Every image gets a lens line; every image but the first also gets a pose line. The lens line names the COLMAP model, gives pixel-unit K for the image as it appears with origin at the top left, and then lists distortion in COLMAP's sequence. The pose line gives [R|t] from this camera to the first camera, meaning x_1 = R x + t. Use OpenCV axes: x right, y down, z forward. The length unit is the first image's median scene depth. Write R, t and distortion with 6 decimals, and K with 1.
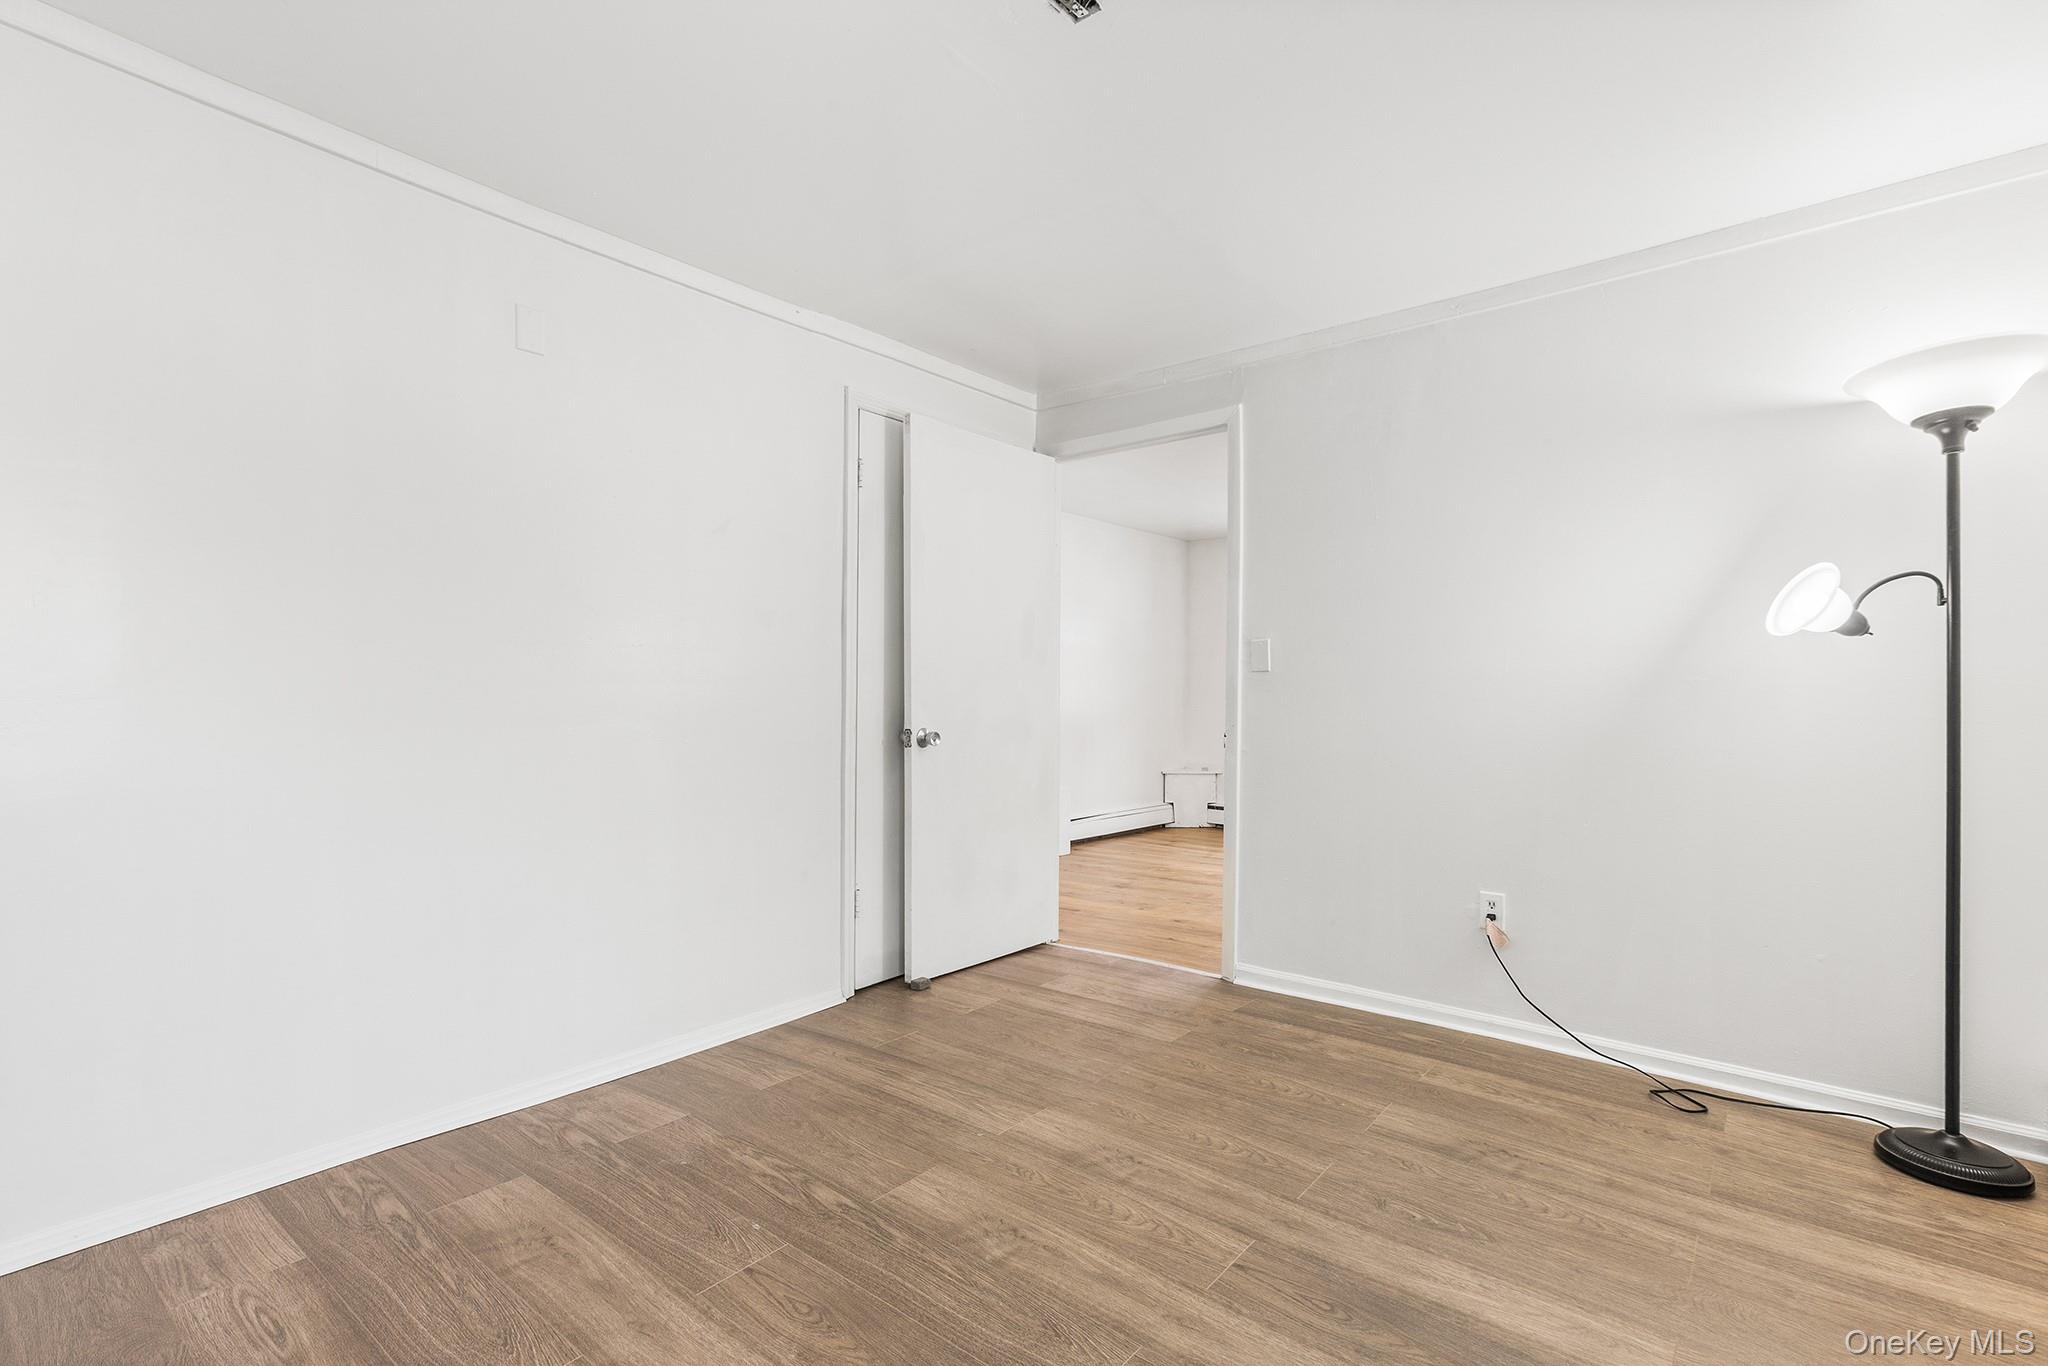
lens RADIAL K [[936.5, 0, 1012.0], [0, 936.5, 683.3], [0, 0, 1]] dist [-0.012120, -0.000162]
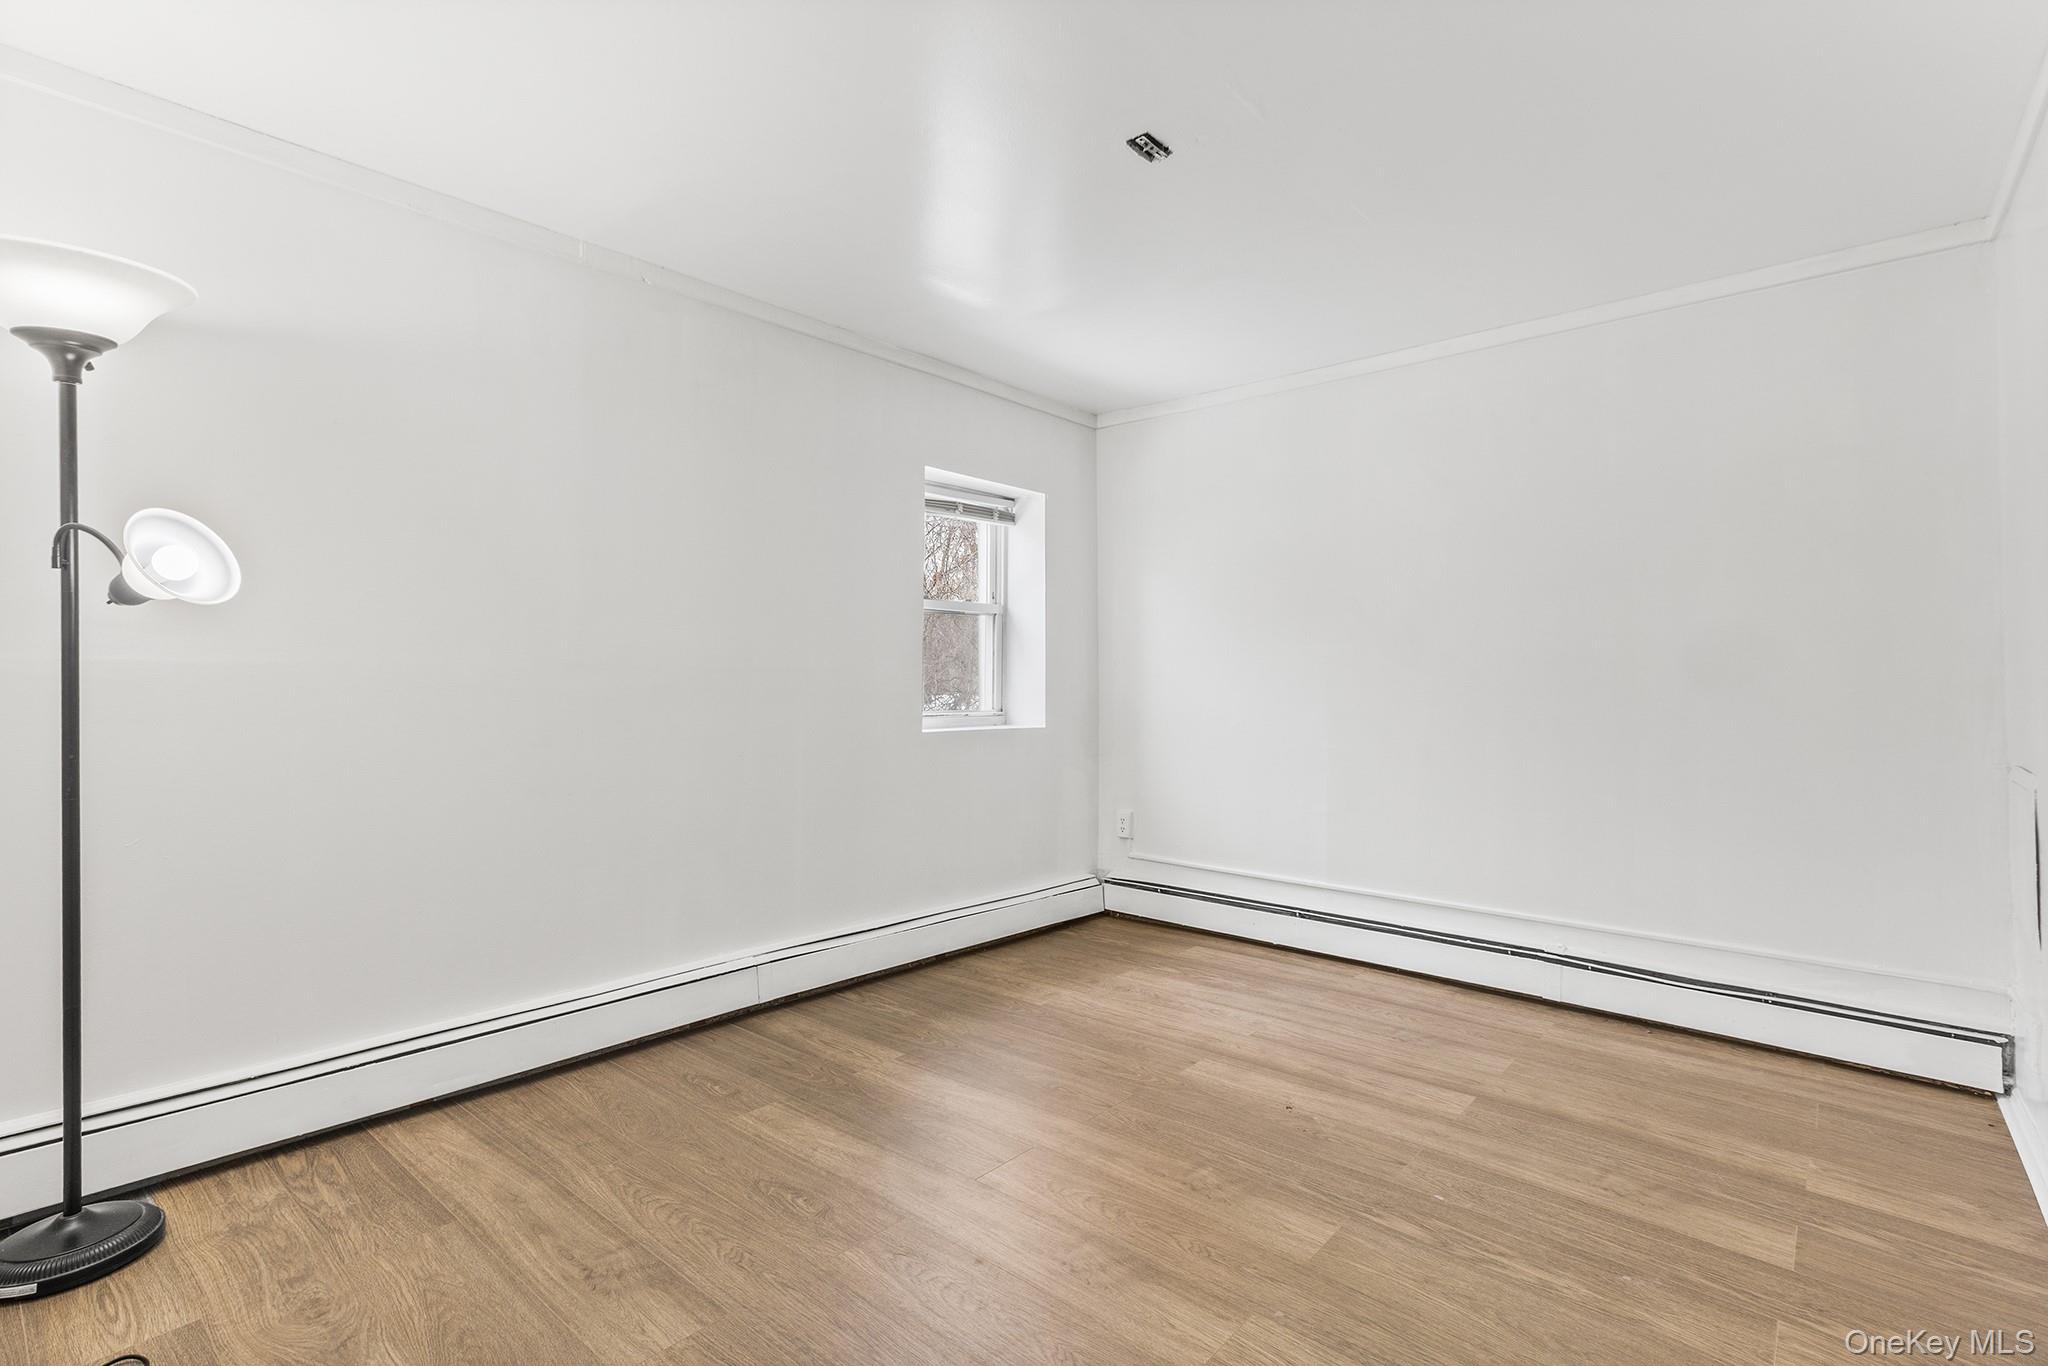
lens RADIAL K [[936.5, 0, 1012.0], [0, 936.5, 683.3], [0, 0, 1]] dist [-0.012120, -0.000162]
pose [[-0.999452, -0.011812, 0.030937, 0.172914], [-0.011781, 0.999930, 0.001188, 0.002988], [-0.030949, 0.000823, -0.999521, 1.931386]]
